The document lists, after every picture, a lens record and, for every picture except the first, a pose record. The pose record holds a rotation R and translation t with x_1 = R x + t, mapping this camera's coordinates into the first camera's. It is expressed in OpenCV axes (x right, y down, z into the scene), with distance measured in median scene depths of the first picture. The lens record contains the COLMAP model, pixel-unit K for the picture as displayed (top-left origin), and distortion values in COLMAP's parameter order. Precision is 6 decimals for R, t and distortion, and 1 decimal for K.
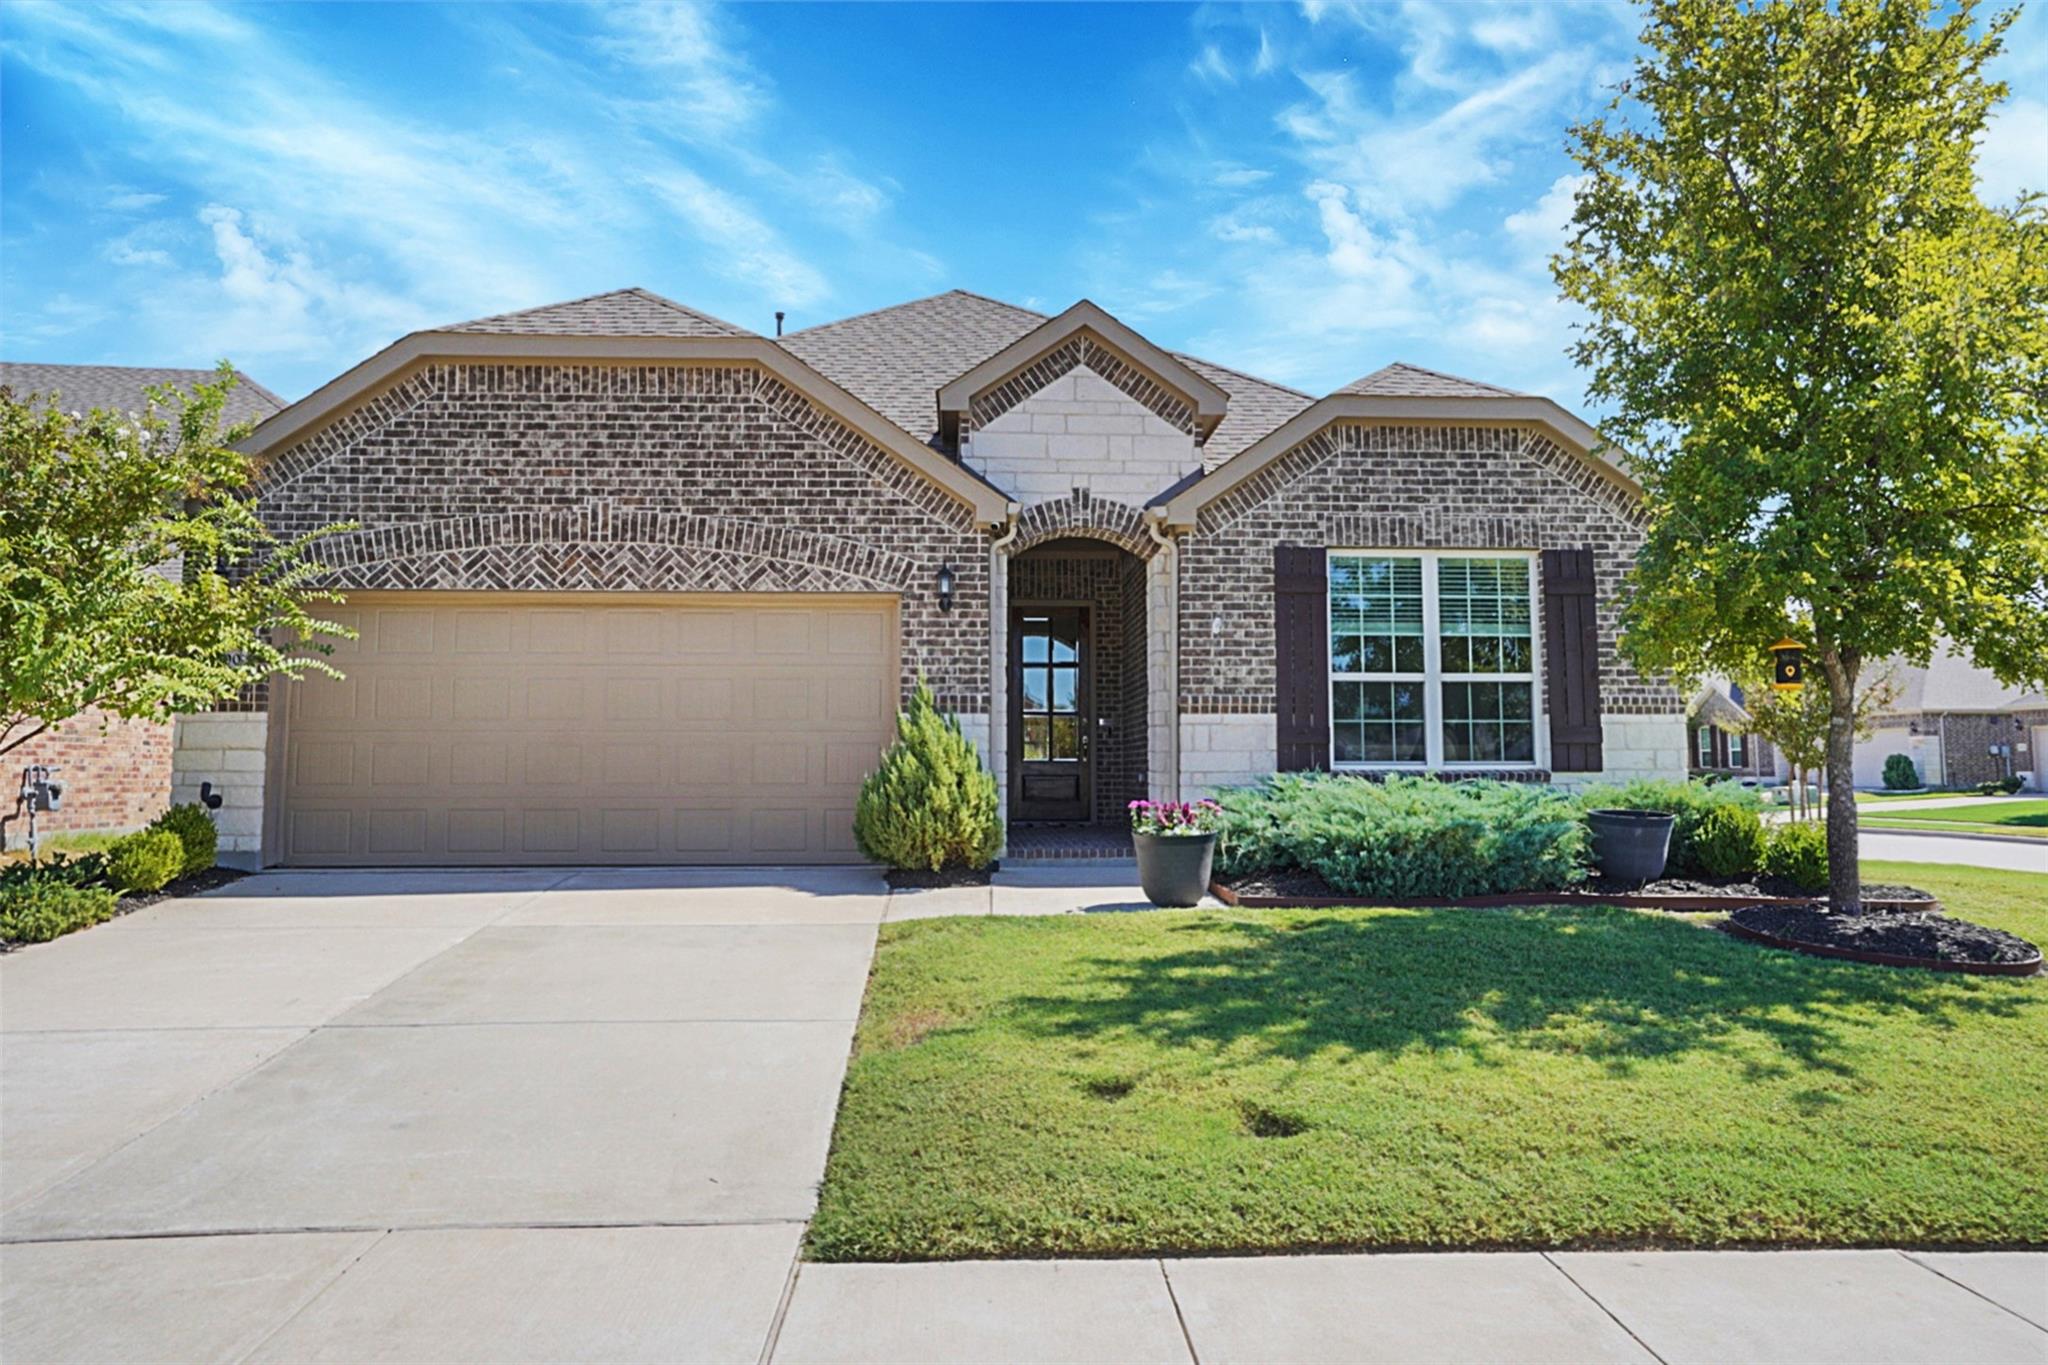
lens RADIAL K [[1280.9, 0, 1024.0], [0, 1280.9, 682.5], [0, 0, 1]] dist [-0.004192, -0.000615]
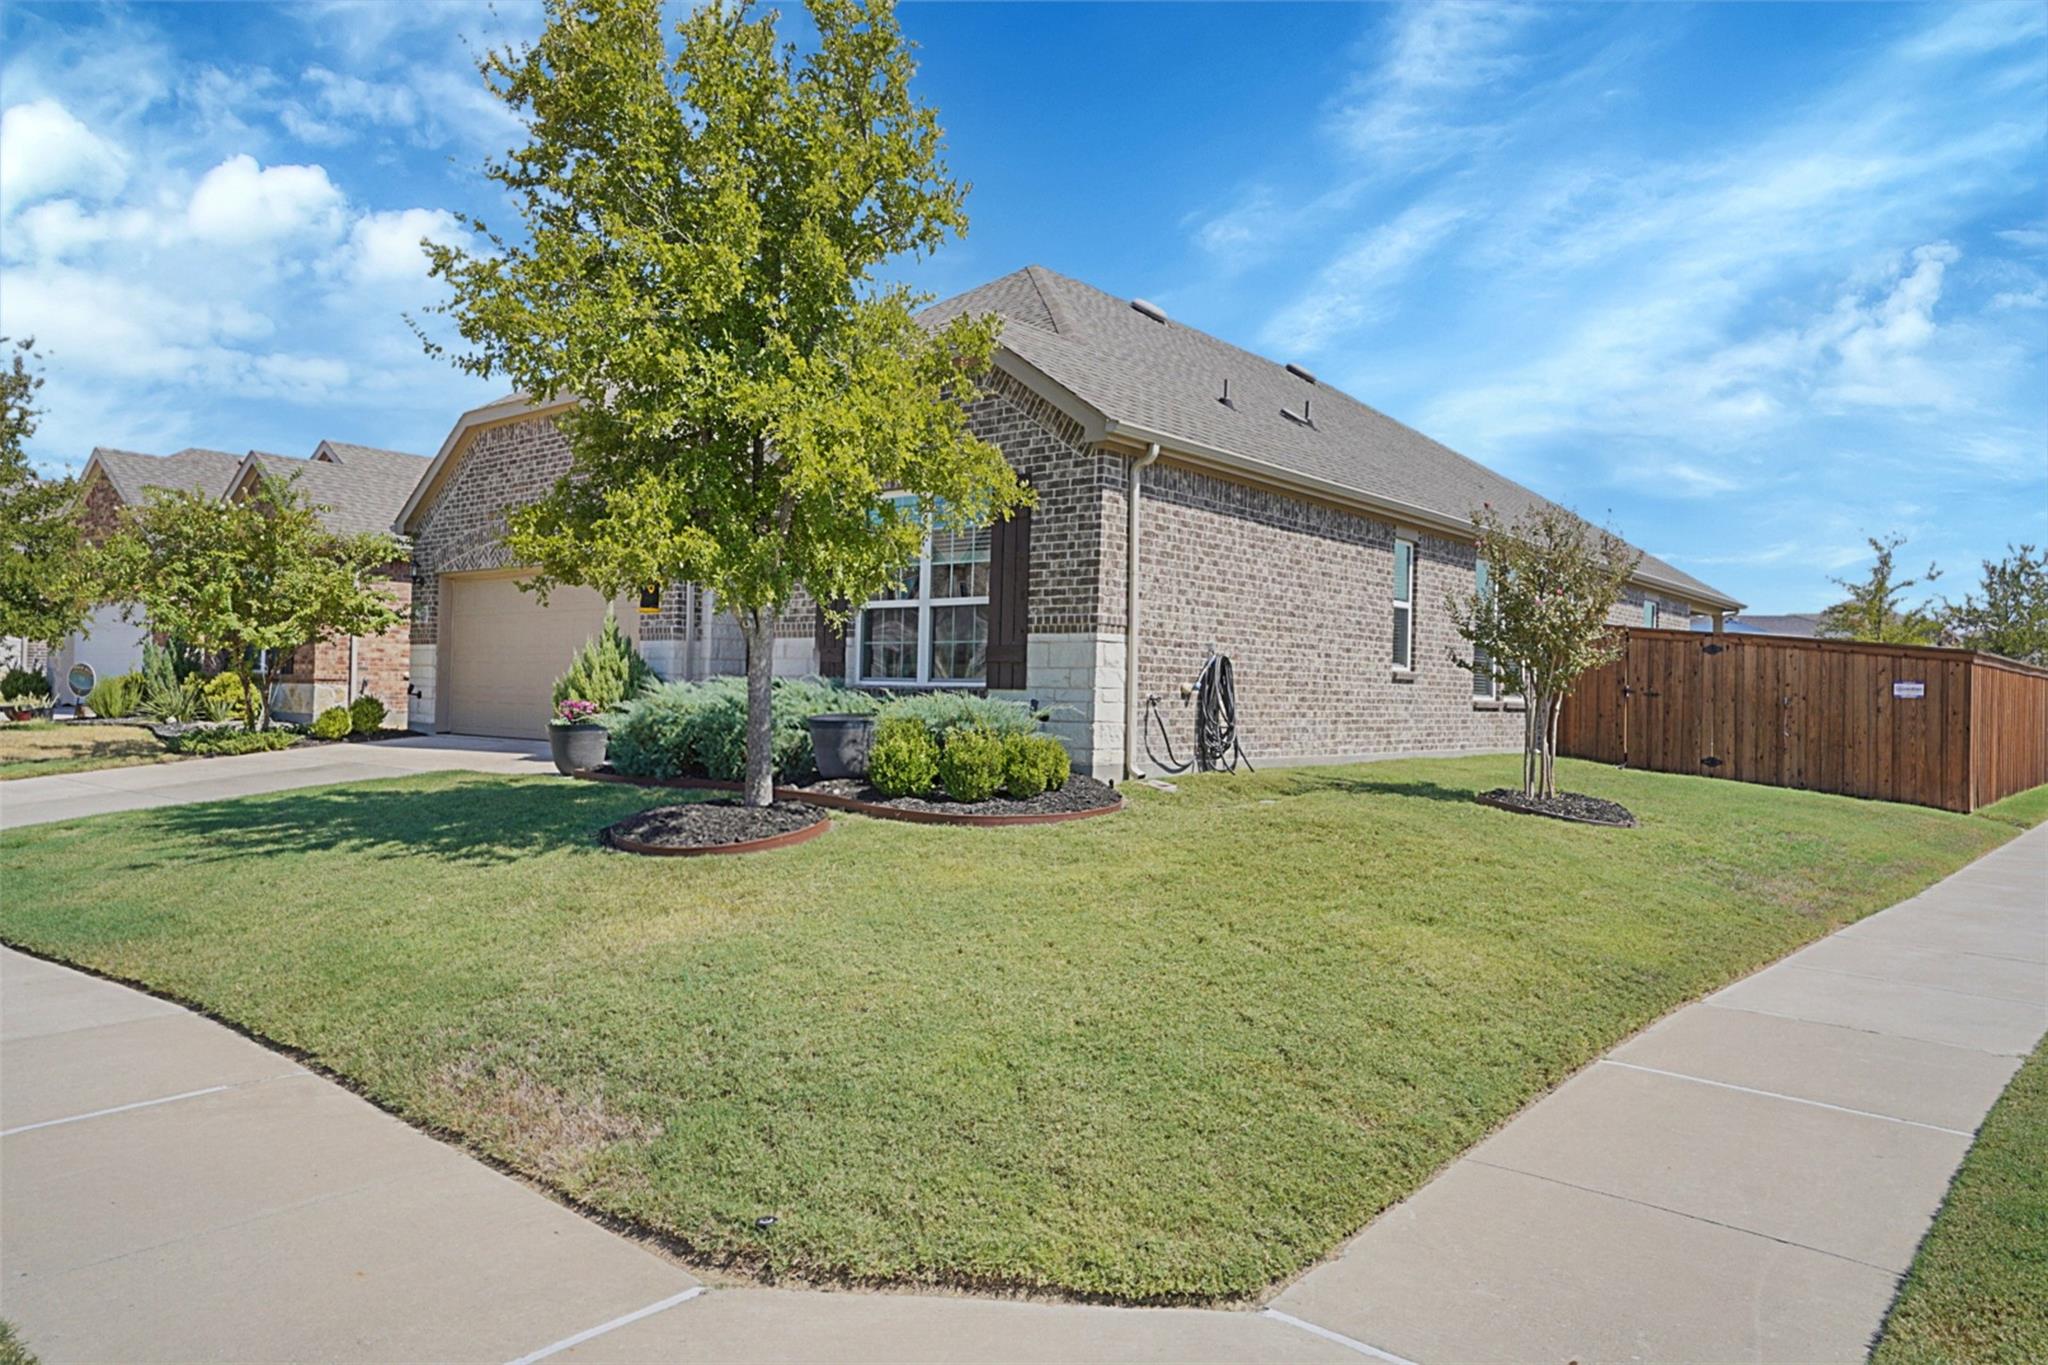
lens RADIAL K [[1280.9, 0, 1024.0], [0, 1280.9, 682.5], [0, 0, 1]] dist [-0.004192, -0.000615]
pose [[0.741428, 0.011025, -0.670942, 1.137139], [0.043846, 0.996932, 0.064834, -0.003185], [0.669598, -0.077488, 0.738670, 0.228263]]
